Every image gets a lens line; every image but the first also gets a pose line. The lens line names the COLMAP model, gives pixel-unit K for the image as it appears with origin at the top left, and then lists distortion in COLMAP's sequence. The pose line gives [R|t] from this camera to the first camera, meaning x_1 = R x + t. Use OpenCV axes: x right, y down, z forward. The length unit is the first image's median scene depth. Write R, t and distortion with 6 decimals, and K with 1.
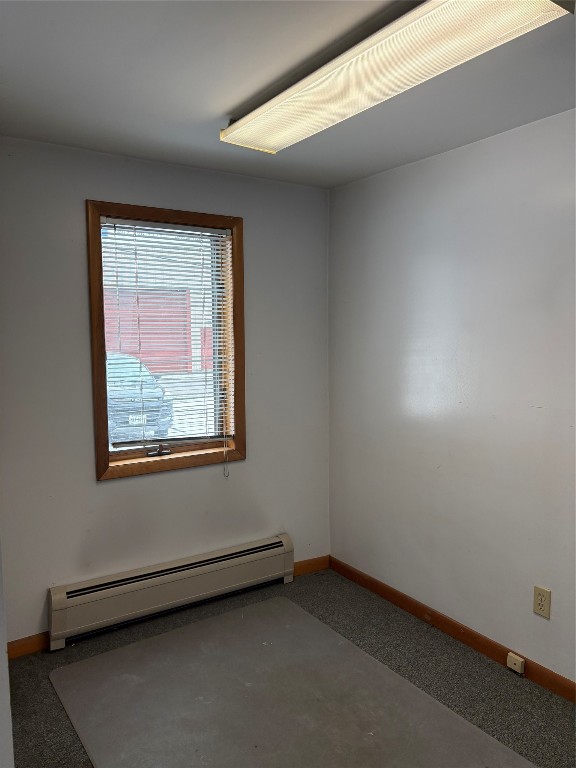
lens RADIAL K [[577.1, 0, 283.1], [0, 577.1, 385.6], [0, 0, 1]] dist [0.040612, -0.026729]
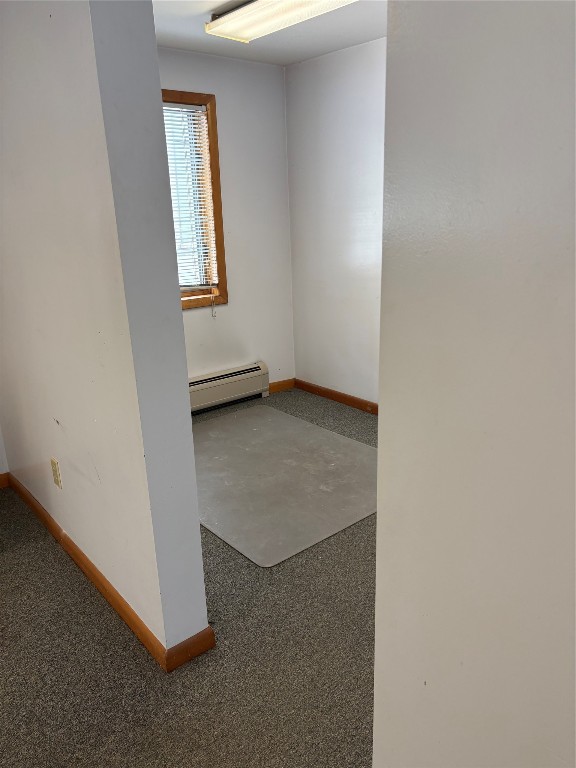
lens RADIAL K [[577.1, 0, 295.1], [0, 577.1, 386.7], [0, 0, 1]] dist [0.040612, -0.026729]
pose [[0.992427, -0.057618, 0.108486, -0.067643], [0.034193, 0.977841, 0.206540, 0.051494], [-0.117983, -0.201266, 0.972405, -0.285436]]
